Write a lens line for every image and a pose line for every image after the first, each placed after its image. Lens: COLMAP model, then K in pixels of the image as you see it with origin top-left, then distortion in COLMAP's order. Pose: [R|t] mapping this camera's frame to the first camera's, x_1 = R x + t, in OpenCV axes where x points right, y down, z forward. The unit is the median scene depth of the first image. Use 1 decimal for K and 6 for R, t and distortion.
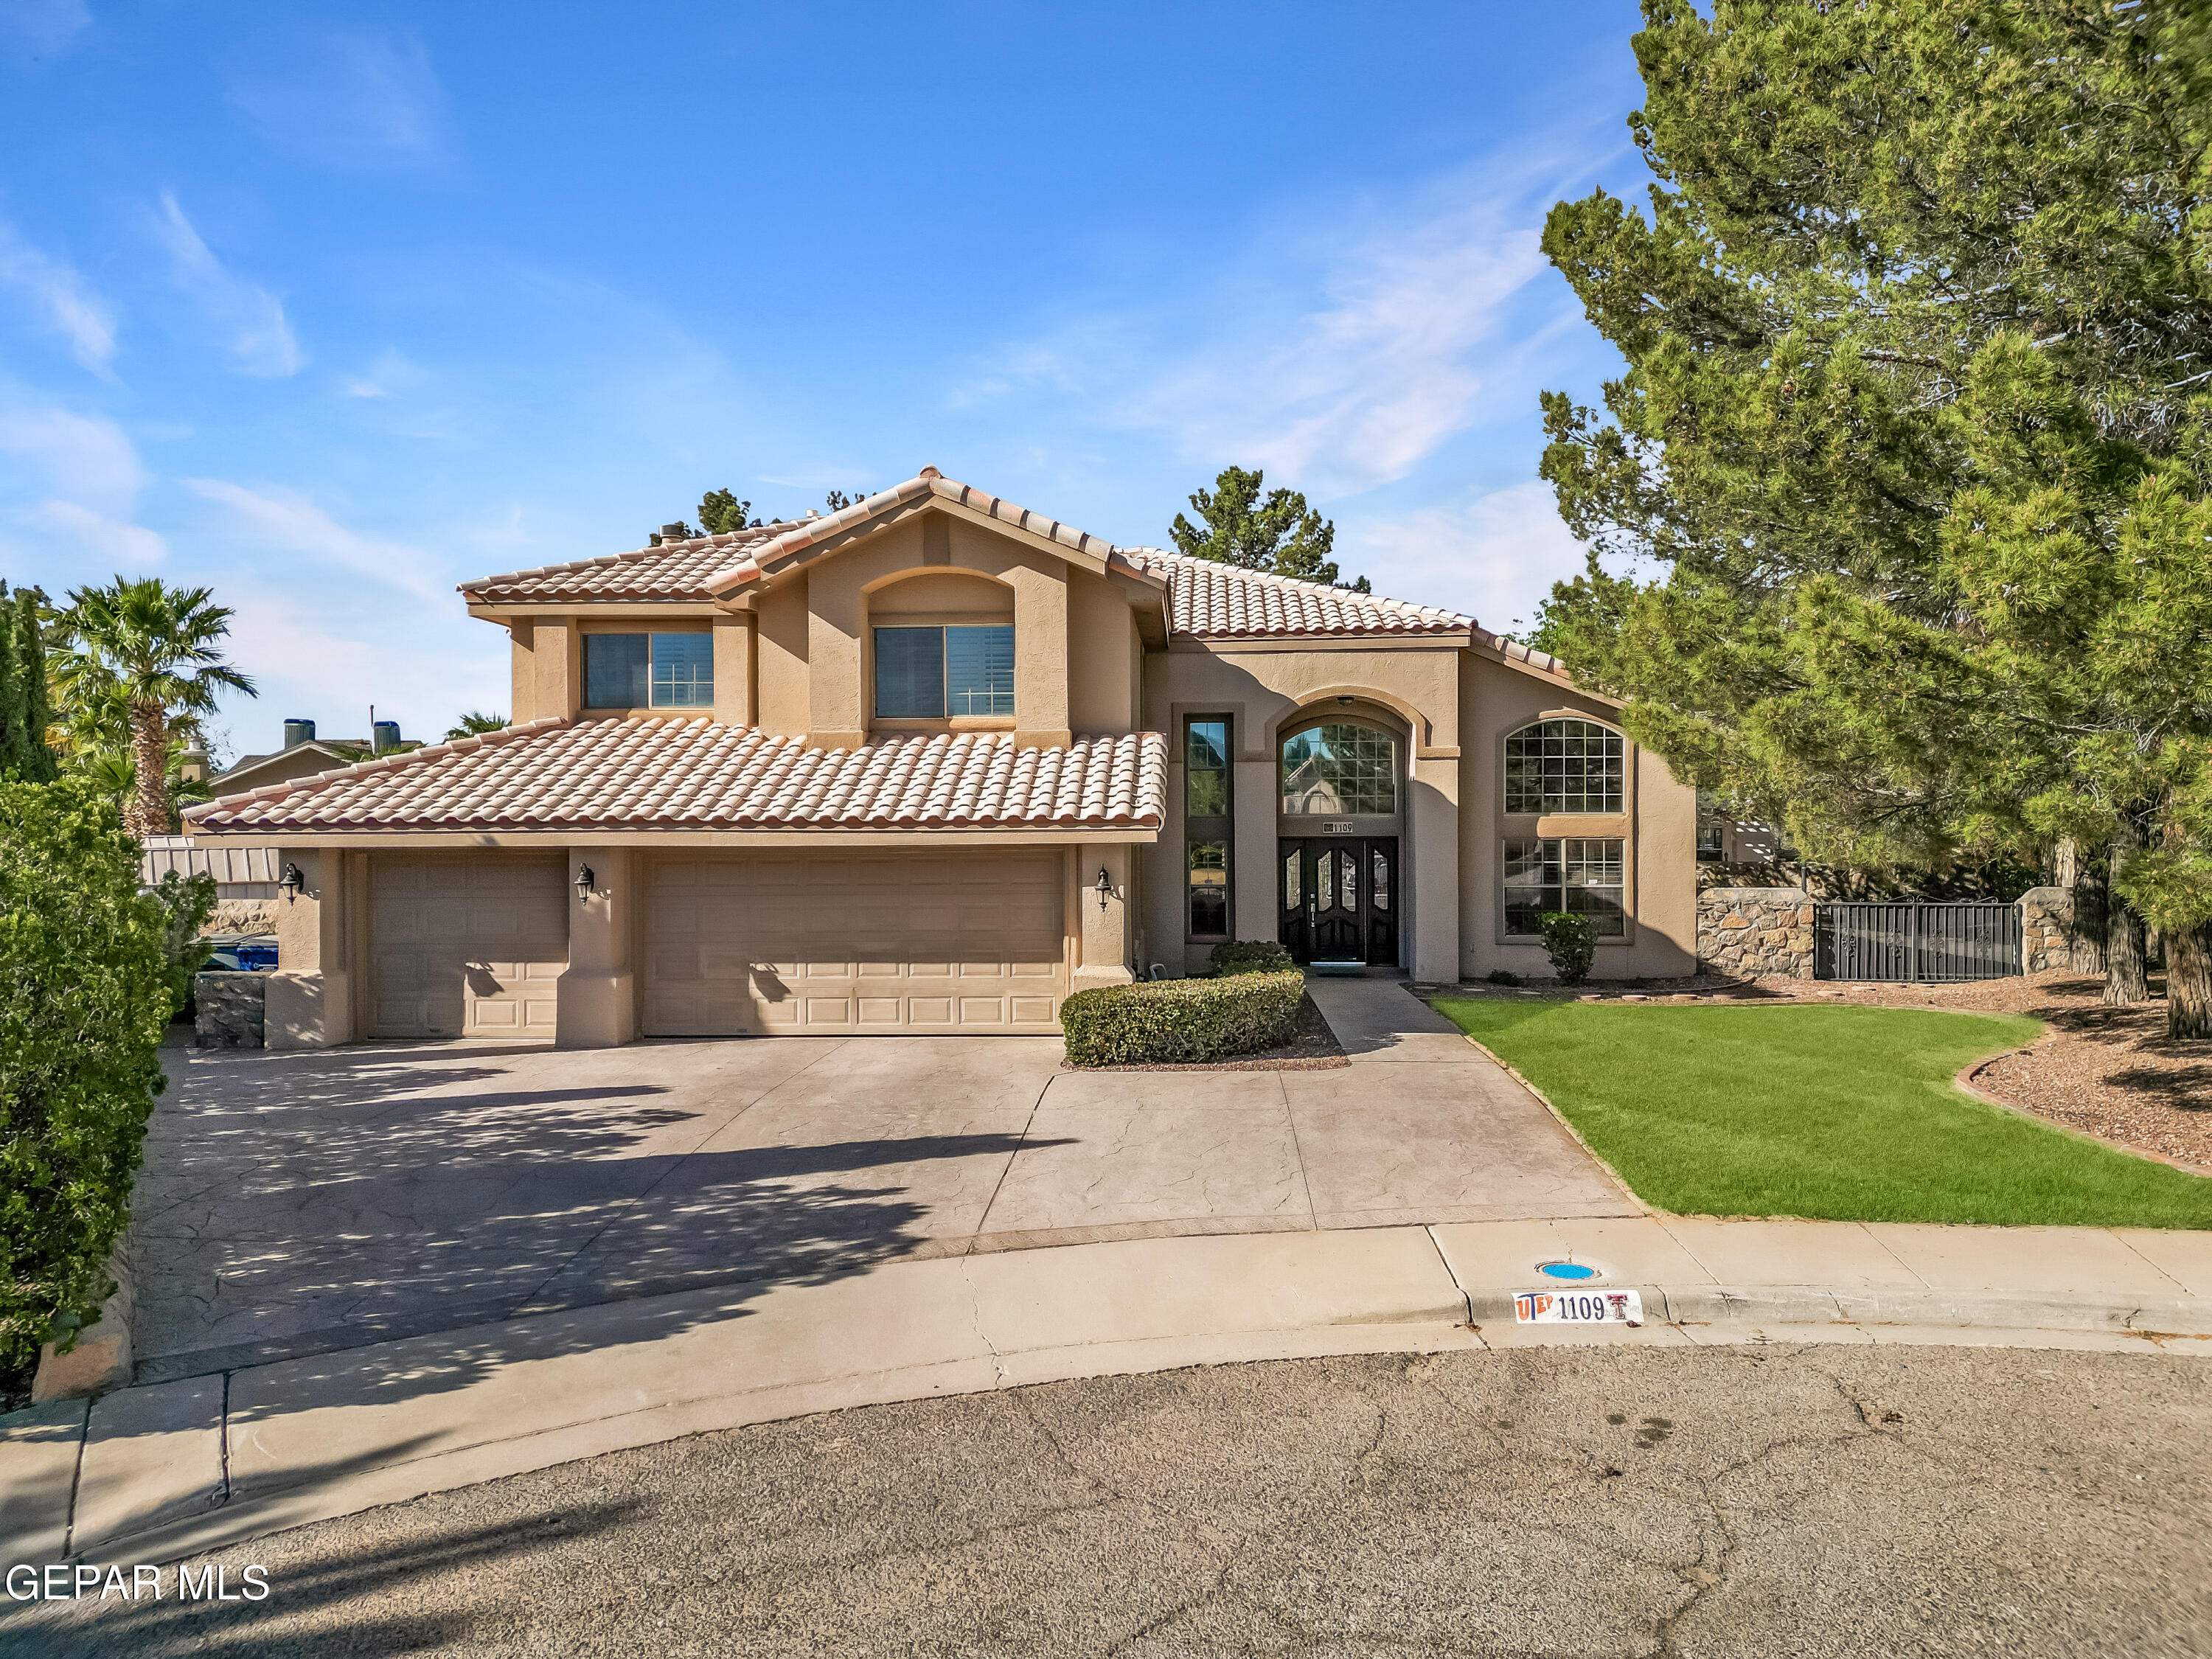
lens RADIAL K [[1562.0, 0, 1098.3], [0, 1562.0, 835.3], [0, 0, 1]] dist [0.057865, -0.032189]
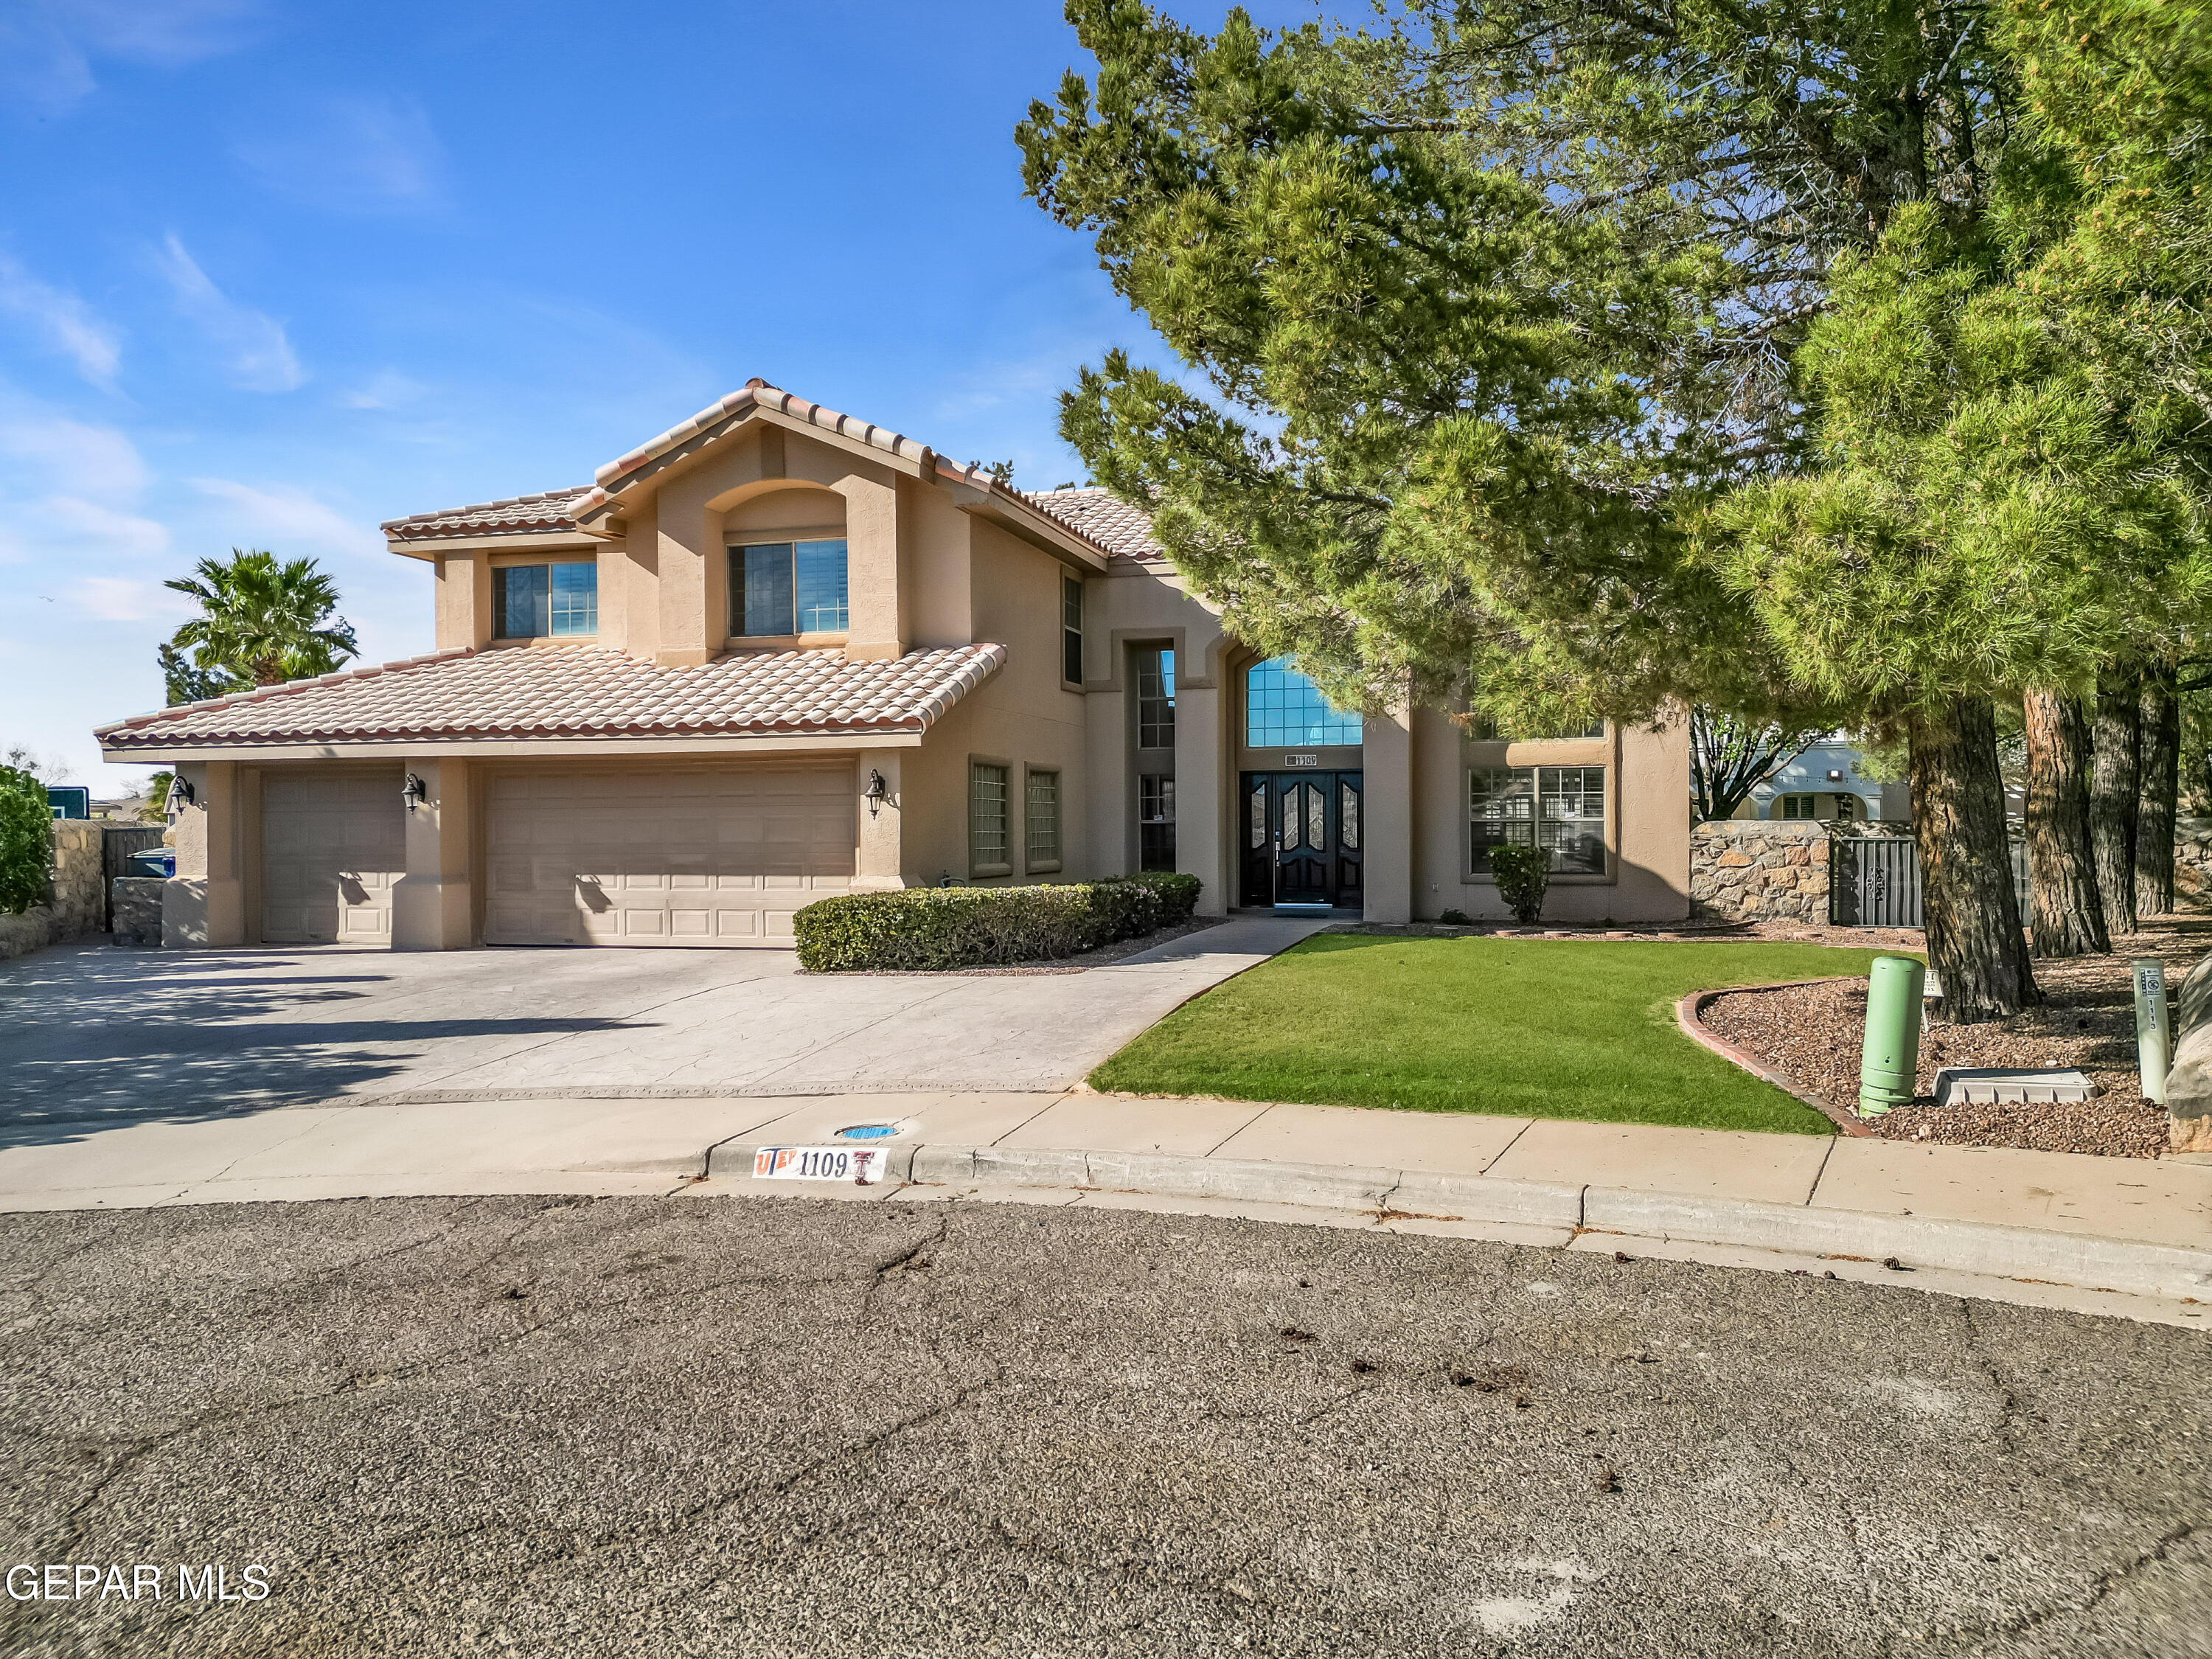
lens RADIAL K [[1562.0, 0, 1052.0], [0, 1562.0, 838.1], [0, 0, 1]] dist [0.057865, -0.032189]
pose [[0.974826, 0.002373, -0.222954, 0.294376], [-0.000978, 0.999979, 0.006366, 0.049138], [0.222965, -0.005988, 0.974808, 0.070379]]
